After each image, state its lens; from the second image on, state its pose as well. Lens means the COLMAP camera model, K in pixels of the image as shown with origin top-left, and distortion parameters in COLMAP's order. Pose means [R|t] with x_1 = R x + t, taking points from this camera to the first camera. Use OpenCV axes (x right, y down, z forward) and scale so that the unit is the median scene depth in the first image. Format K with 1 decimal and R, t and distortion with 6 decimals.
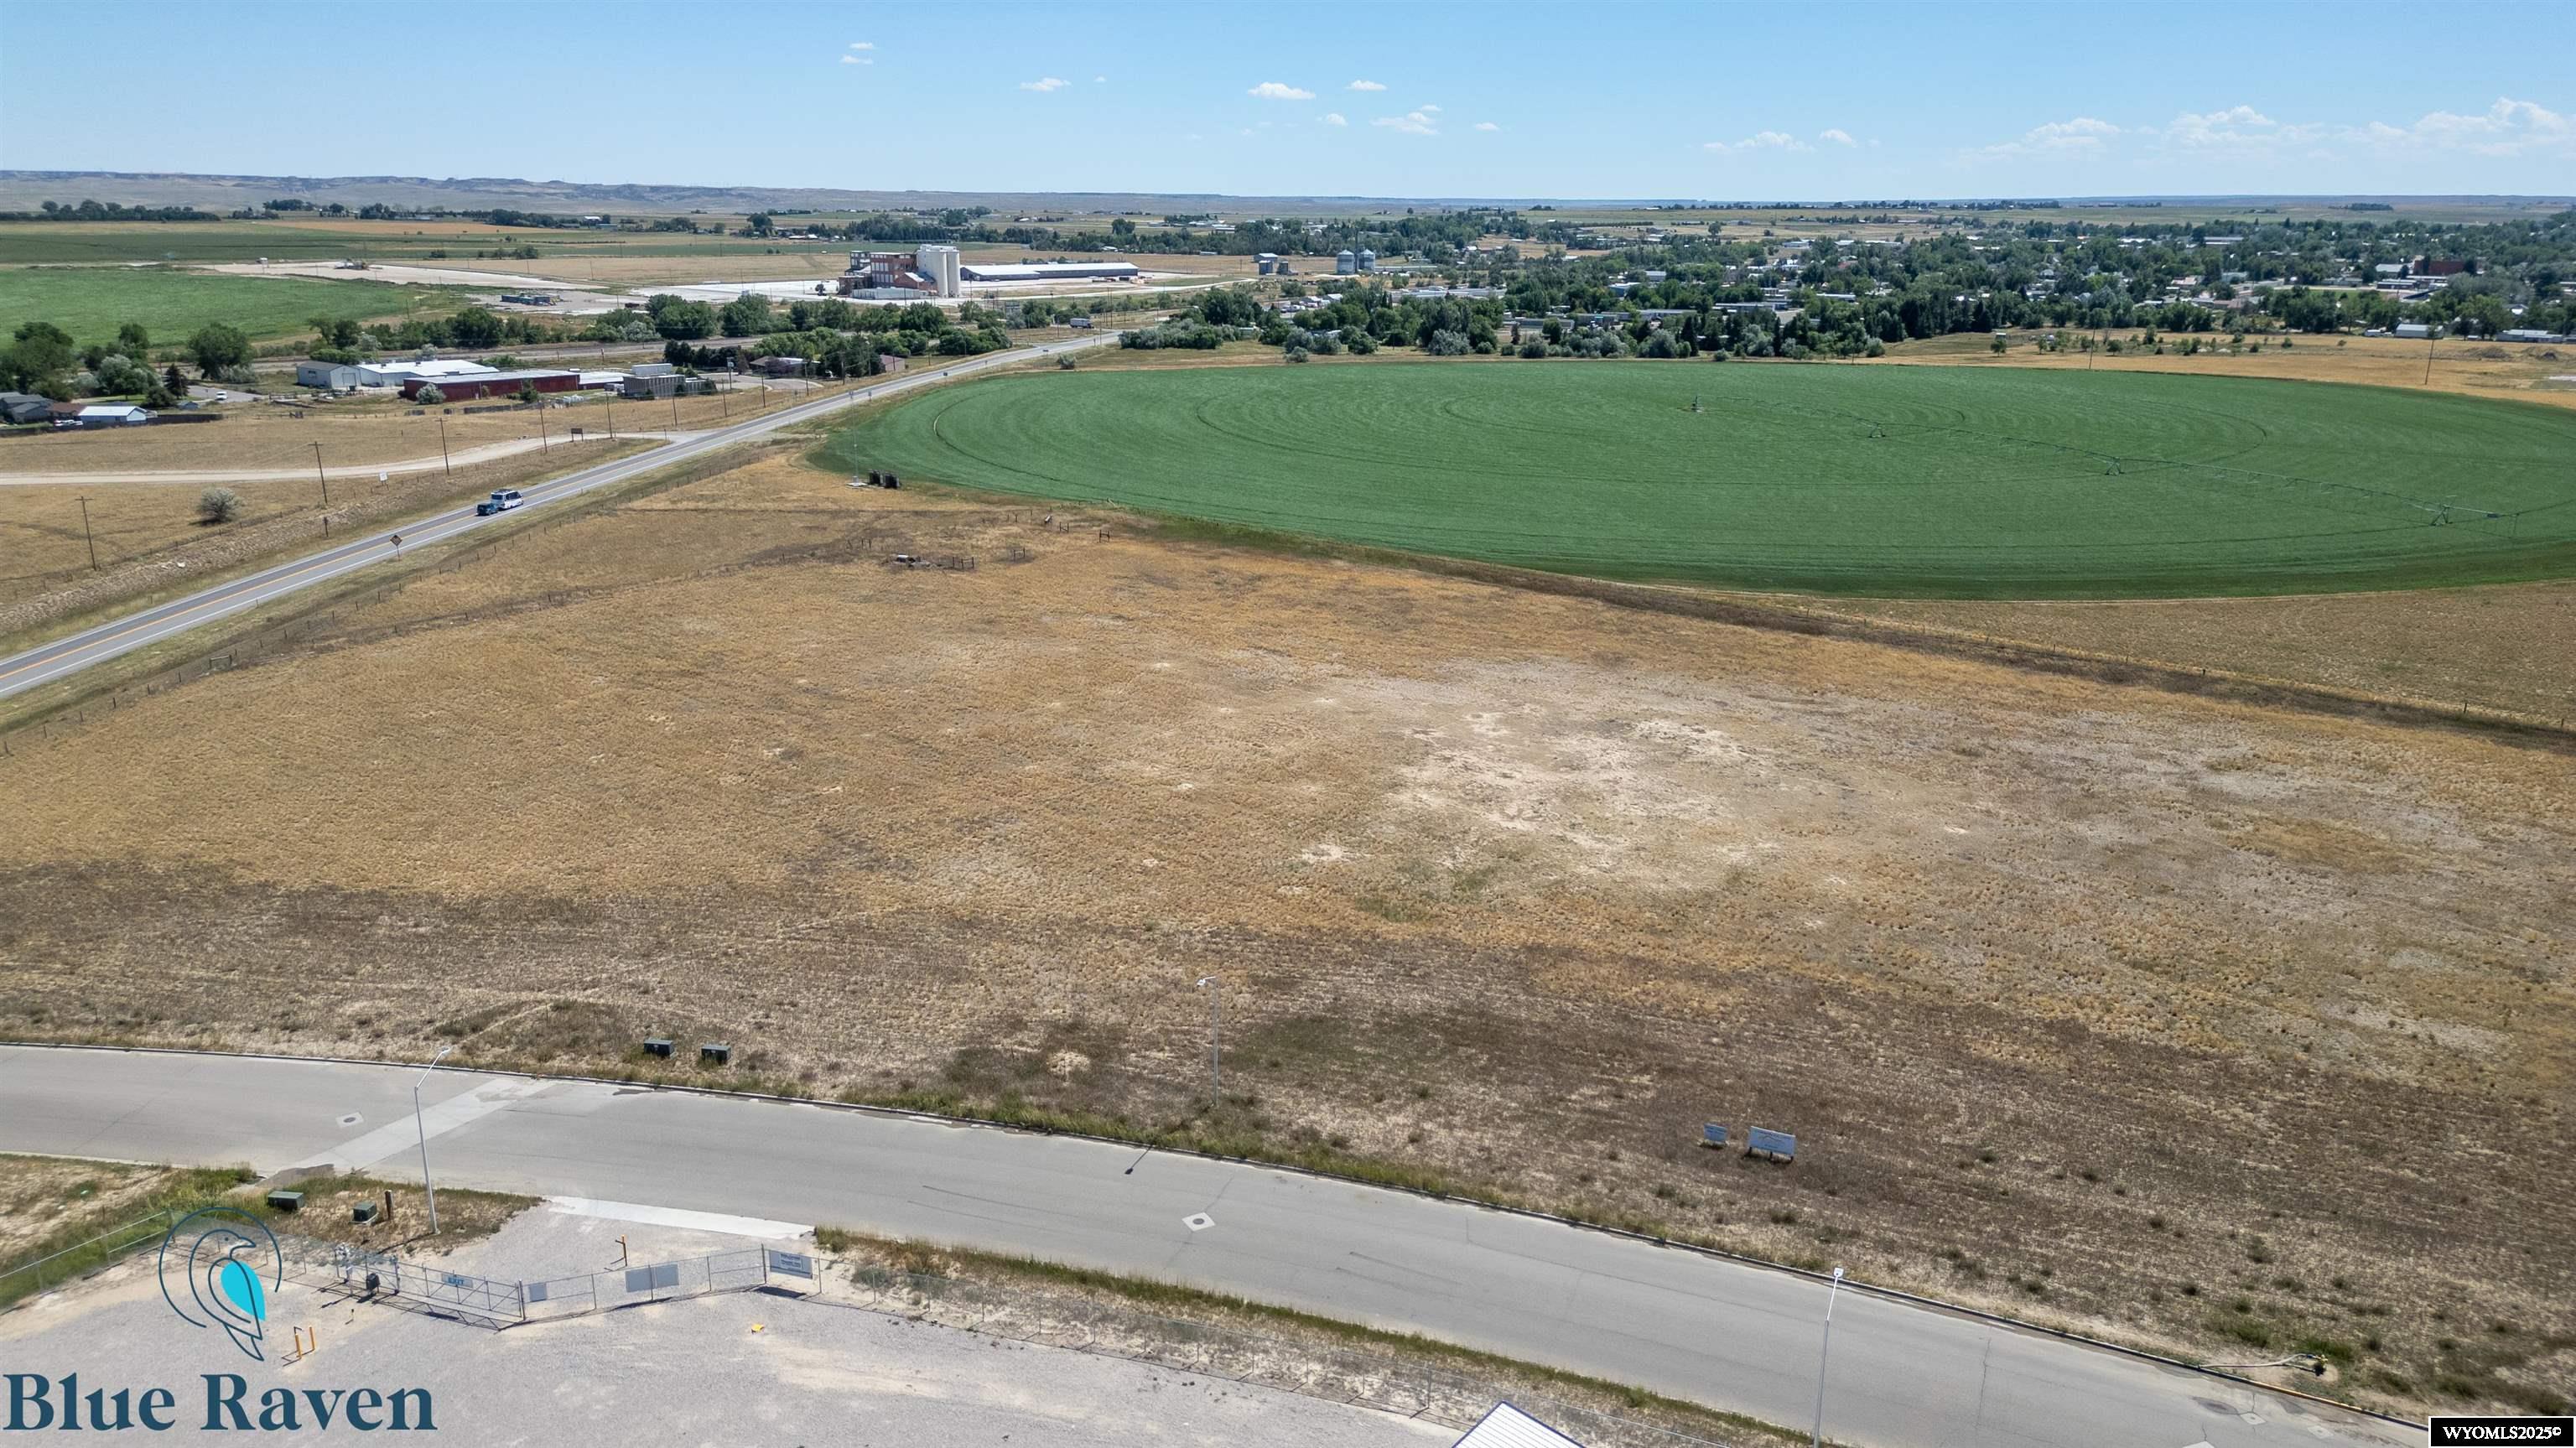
lens RADIAL K [[1802.2, 0, 1321.3], [0, 1802.2, 774.3], [0, 0, 1]] dist [0.086015, -0.098609]
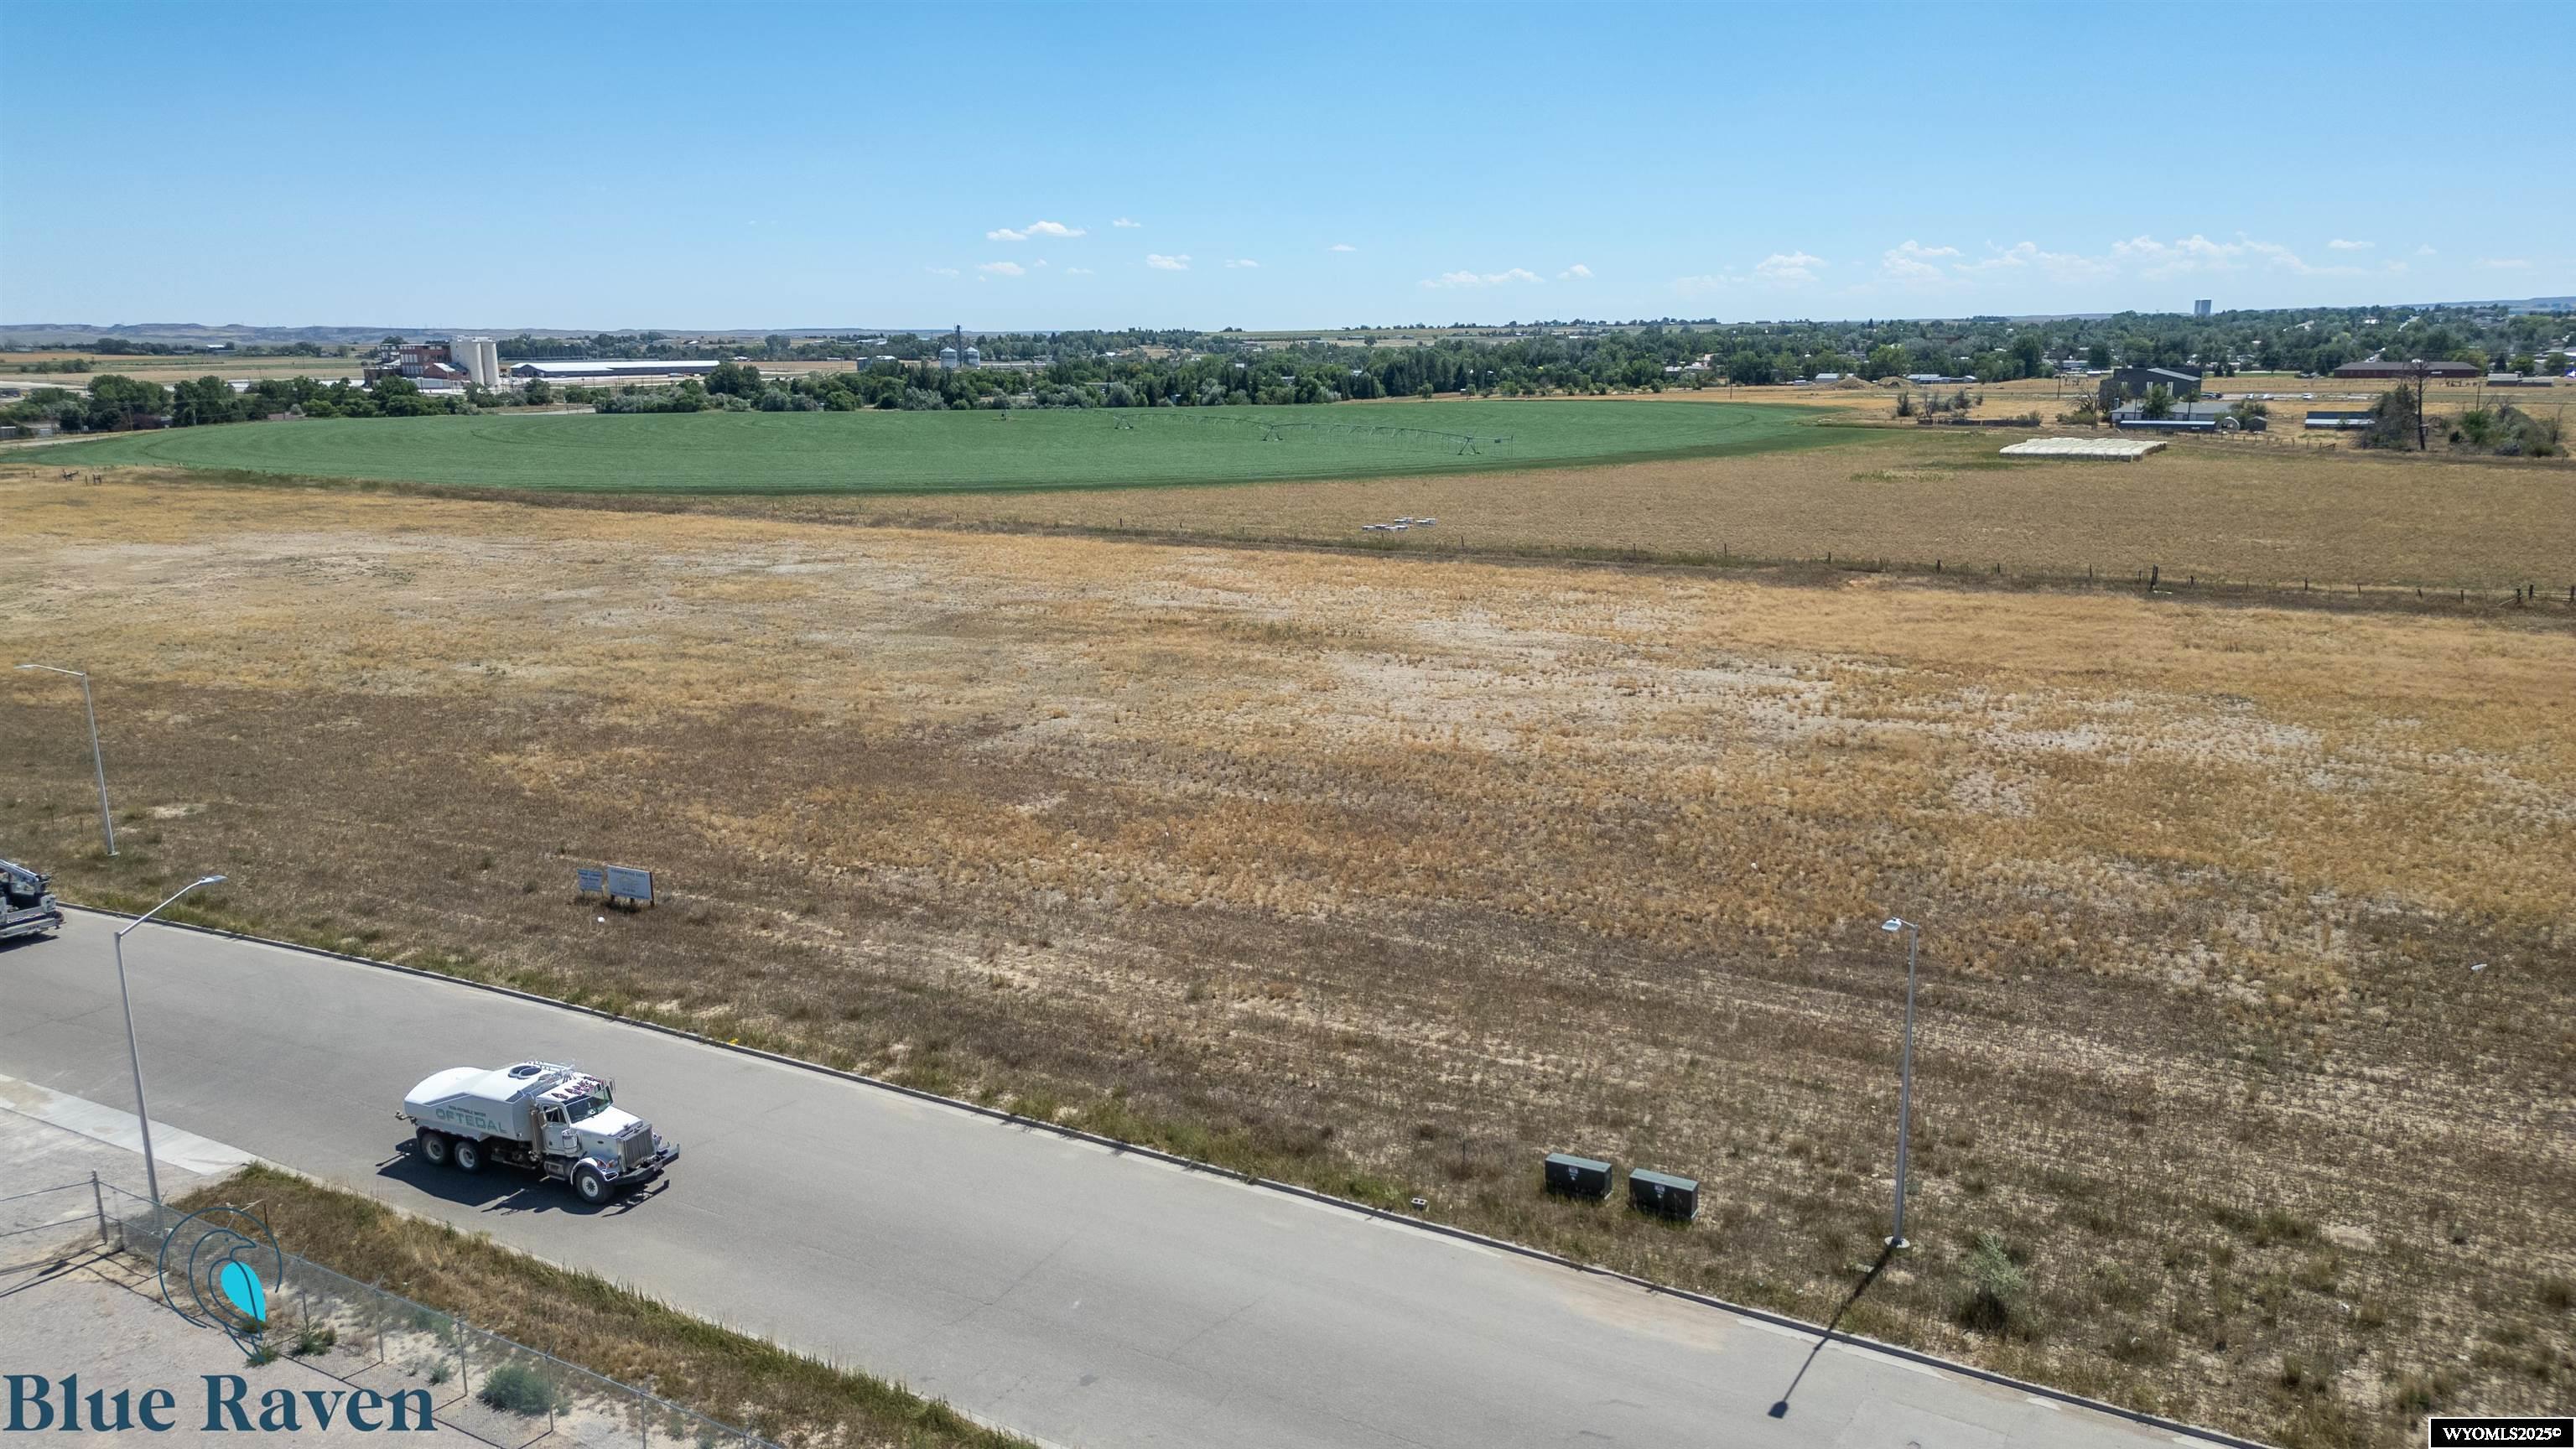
lens RADIAL K [[1792.9, 0, 1288.0], [0, 1792.9, 724.5], [0, 0, 1]] dist [0.080265, -0.080257]
pose [[0.990394, -0.046998, 0.130044, 0.419704], [0.058325, 0.994697, -0.084708, 0.132261], [-0.125373, 0.091480, 0.987883, -0.051099]]
